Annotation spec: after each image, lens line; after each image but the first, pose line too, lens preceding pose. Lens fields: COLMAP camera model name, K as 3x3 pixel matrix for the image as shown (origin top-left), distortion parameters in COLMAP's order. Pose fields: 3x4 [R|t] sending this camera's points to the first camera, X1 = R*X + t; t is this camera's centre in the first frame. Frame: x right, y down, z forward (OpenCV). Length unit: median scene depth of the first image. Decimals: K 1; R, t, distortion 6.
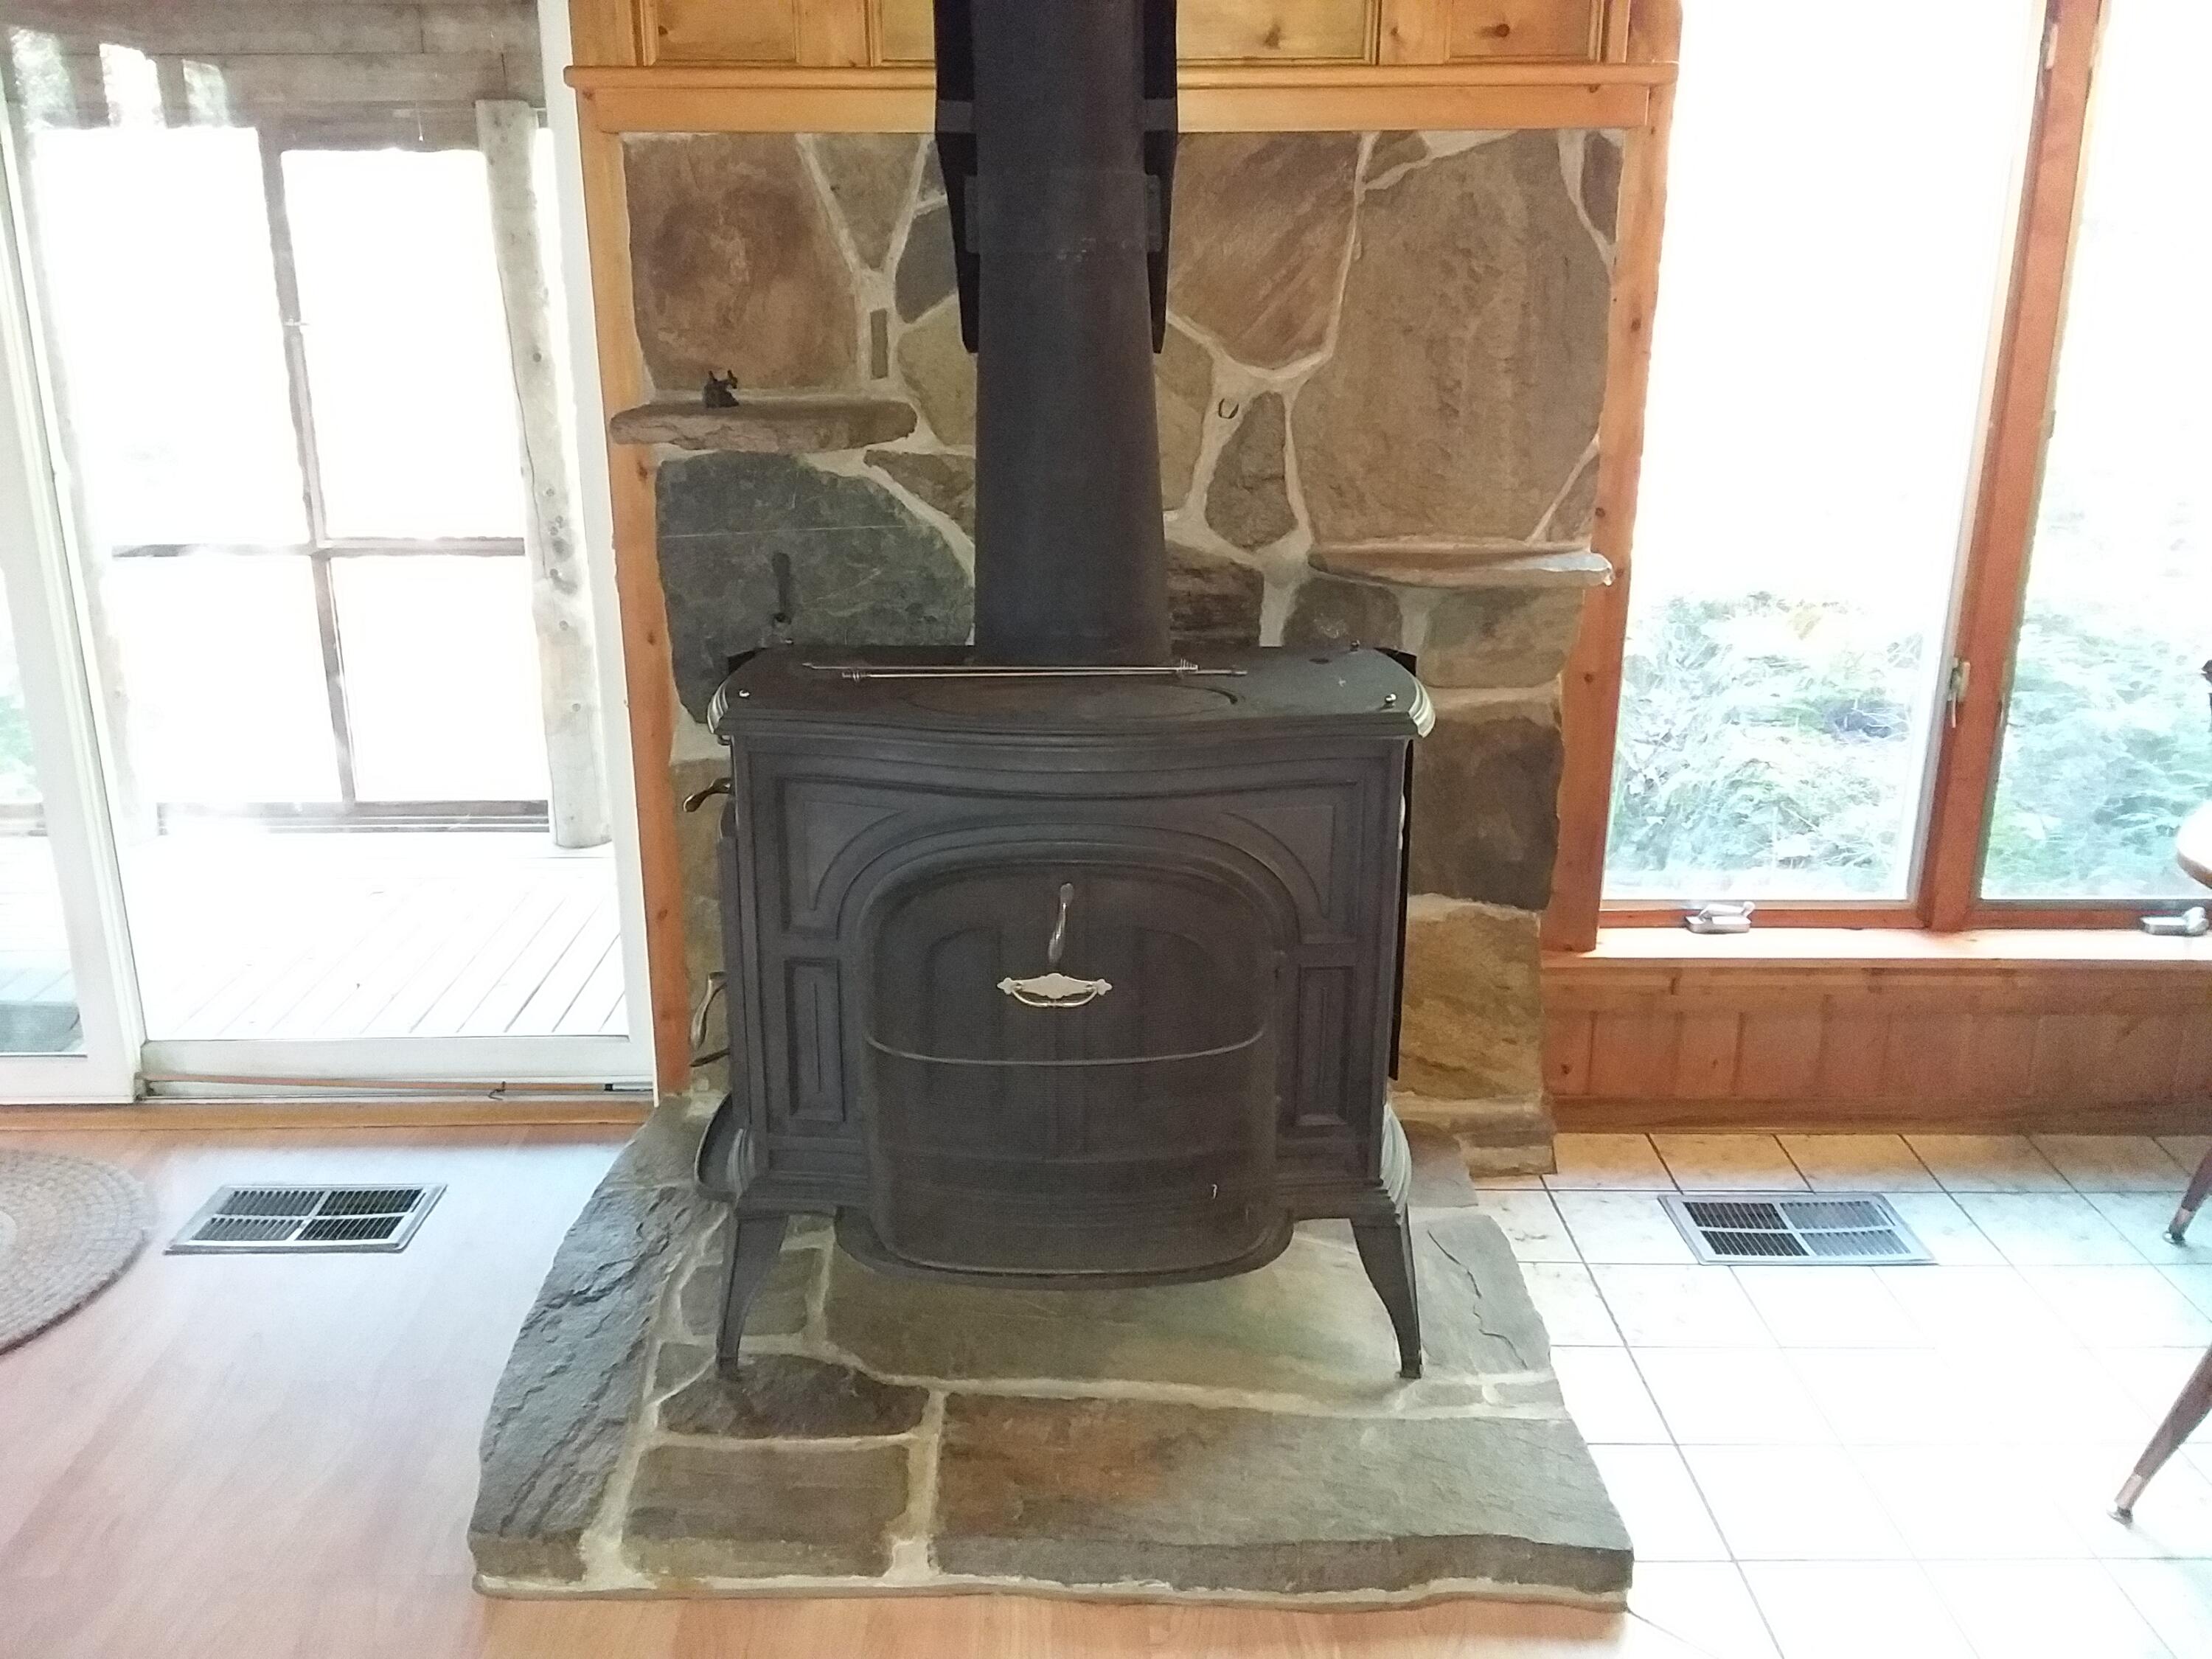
lens RADIAL K [[1769.1, 0, 1094.5], [0, 1769.1, 788.5], [0, 0, 1]] dist [0.103734, -0.118876]
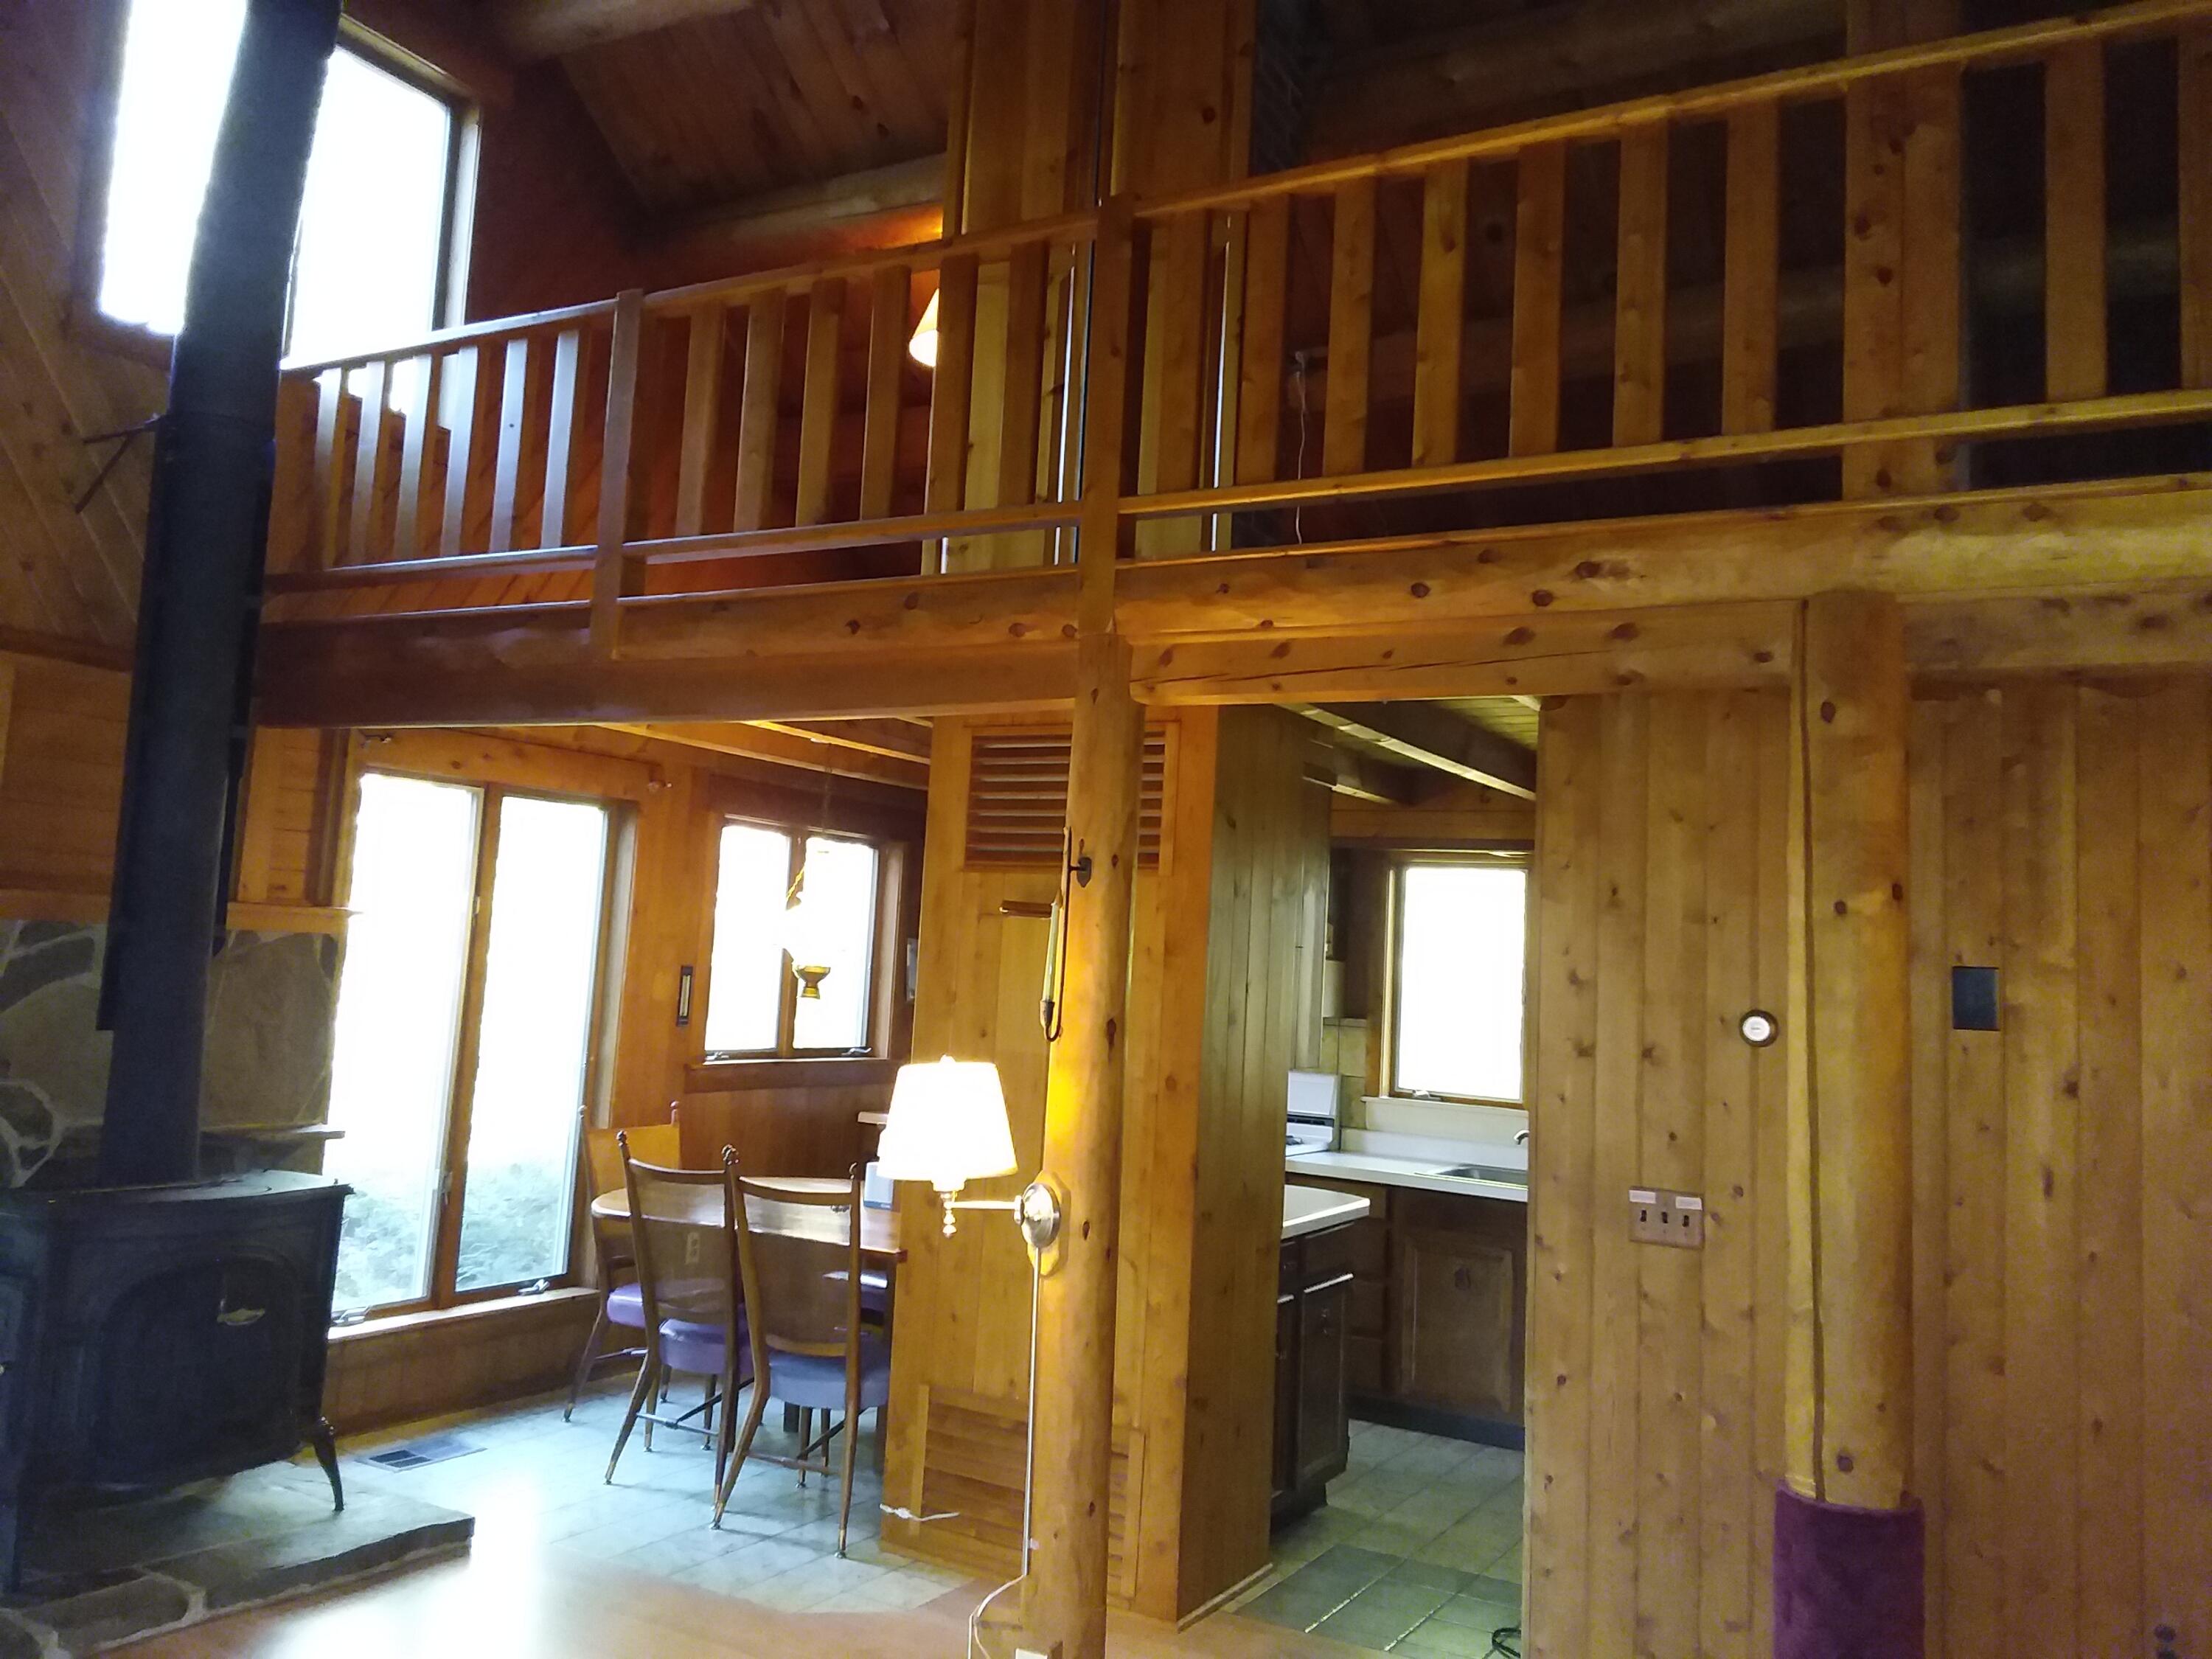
lens RADIAL K [[1769.1, 0, 1094.5], [0, 1769.1, 788.5], [0, 0, 1]] dist [0.103734, -0.118876]
pose [[0.507655, 0.117697, 0.853484, -1.021744], [0.189309, 0.951177, -0.243770, 0.163345], [-0.840505, 0.285323, 0.460589, -0.770049]]
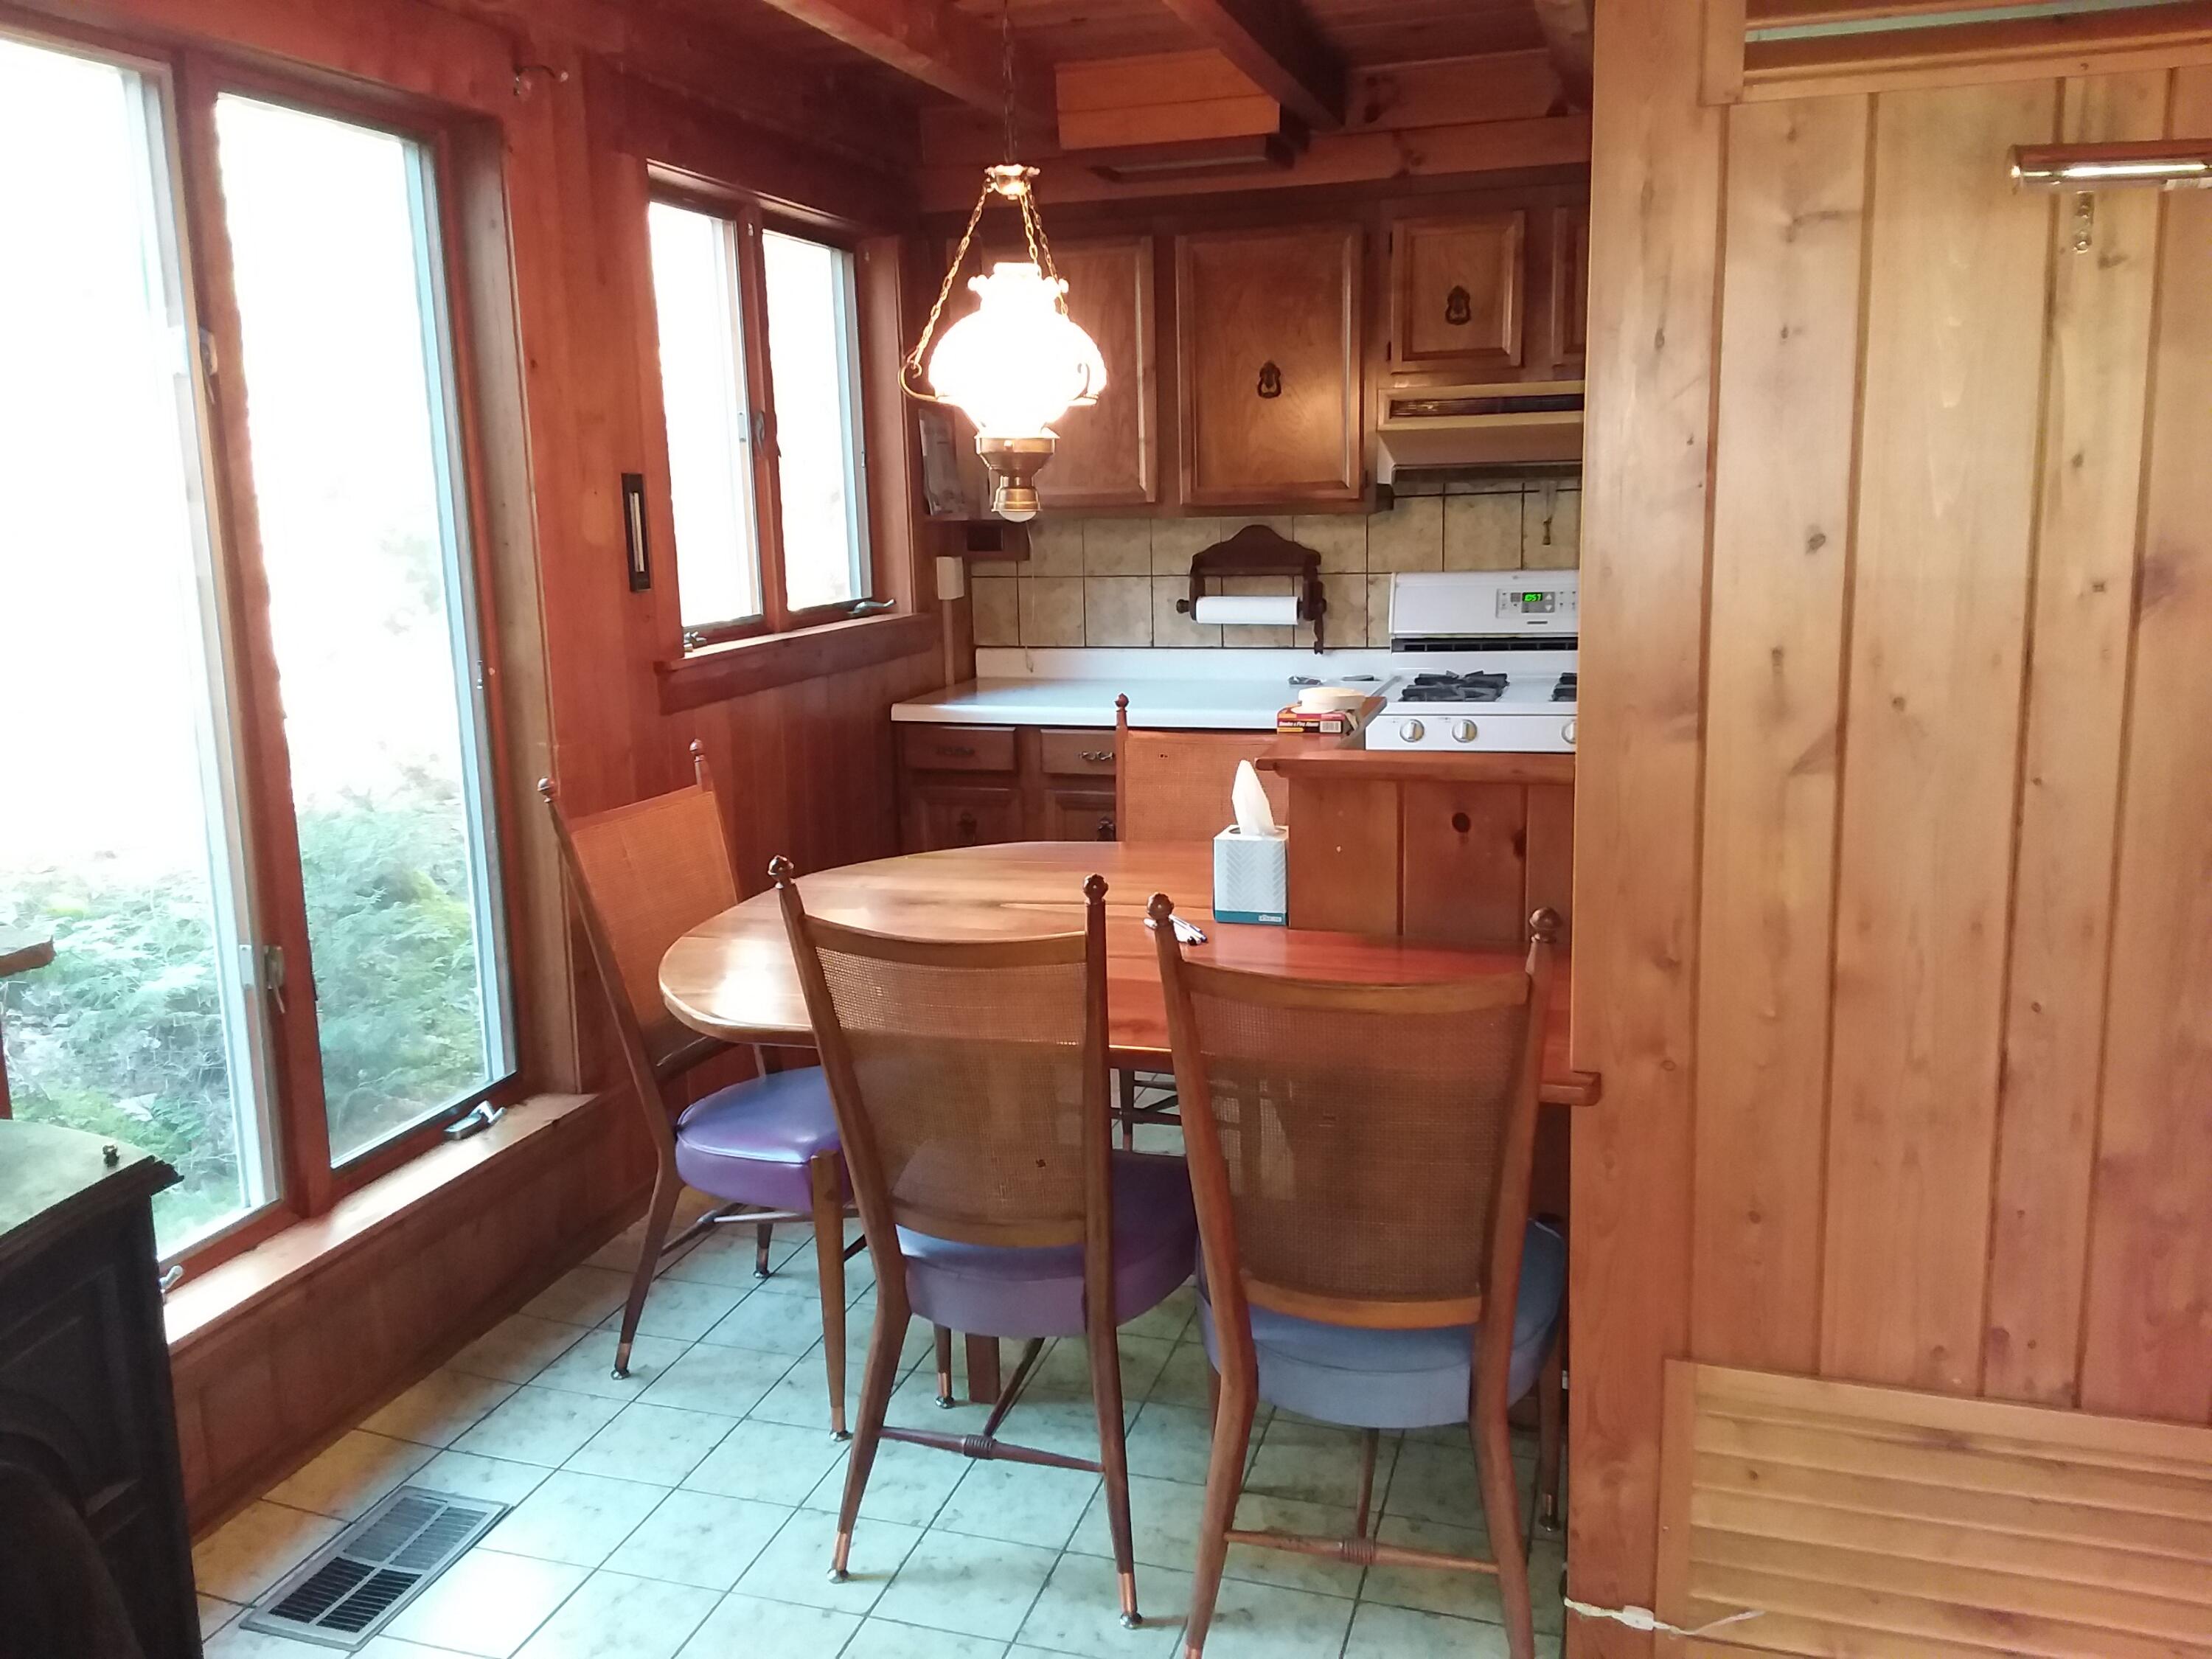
lens RADIAL K [[1769.1, 0, 1094.5], [0, 1769.1, 788.5], [0, 0, 1]] dist [0.103734, -0.118876]
pose [[0.312493, -0.170298, 0.934530, -0.294003], [0.294348, 0.952736, 0.075190, -0.096993], [-0.903165, 0.251580, 0.347850, 0.230121]]
